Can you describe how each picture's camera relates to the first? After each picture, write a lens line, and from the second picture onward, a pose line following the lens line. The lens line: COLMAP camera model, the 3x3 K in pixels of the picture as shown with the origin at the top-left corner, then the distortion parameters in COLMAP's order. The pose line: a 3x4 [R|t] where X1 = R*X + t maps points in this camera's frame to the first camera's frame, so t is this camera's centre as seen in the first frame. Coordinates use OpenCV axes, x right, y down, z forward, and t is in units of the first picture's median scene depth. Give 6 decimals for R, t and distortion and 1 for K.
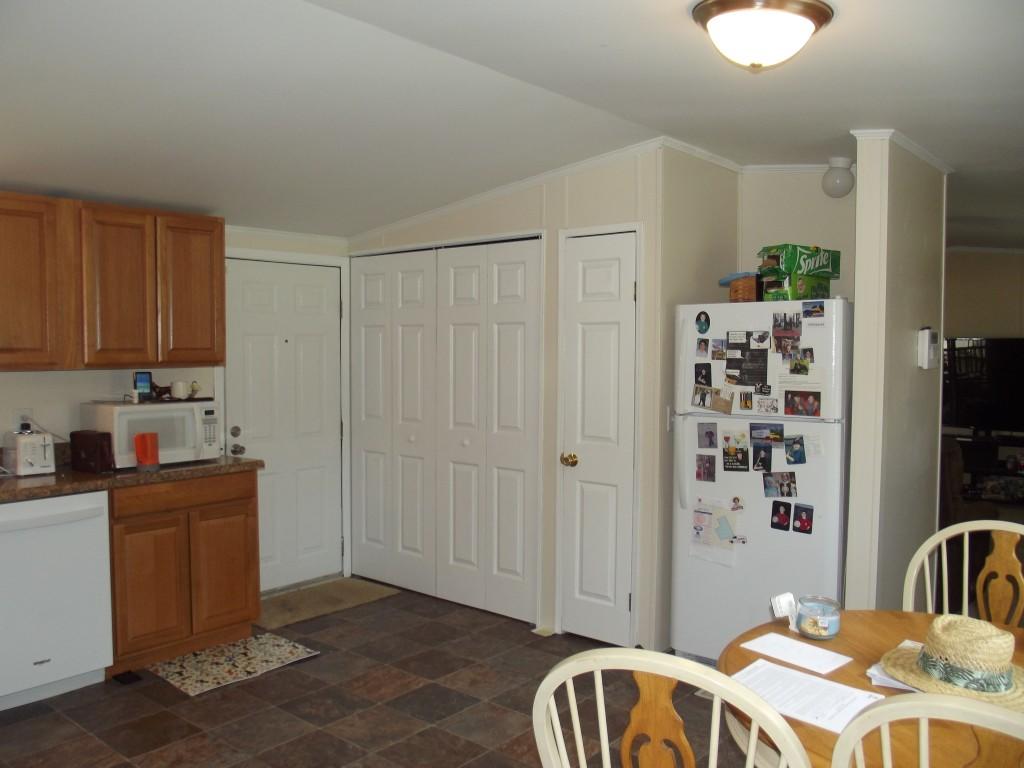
lens RADIAL K [[852.5, 0, 501.2], [0, 852.5, 387.0], [0, 0, 1]] dist [-0.057117, 0.023039]
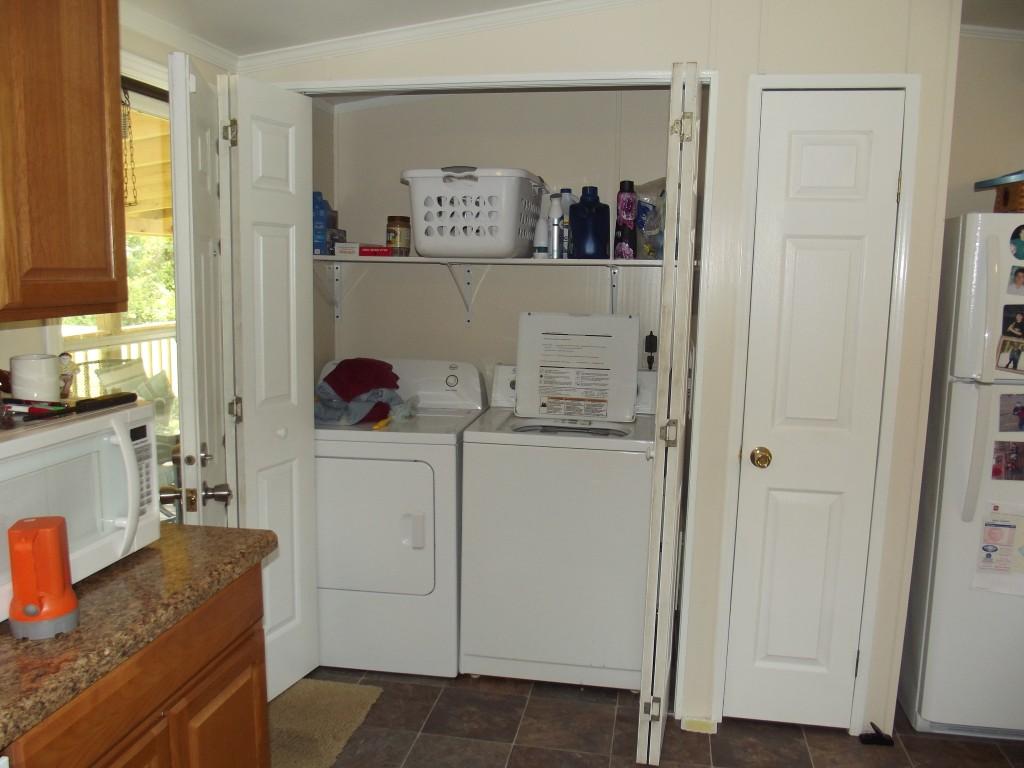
lens RADIAL K [[852.5, 0, 512.4], [0, 852.5, 387.5], [0, 0, 1]] dist [-0.057117, 0.023039]
pose [[0.865356, -0.057412, 0.497858, -0.415206], [0.006974, 0.994700, 0.102584, -0.032374], [-0.501109, -0.085300, 0.861170, 0.613759]]
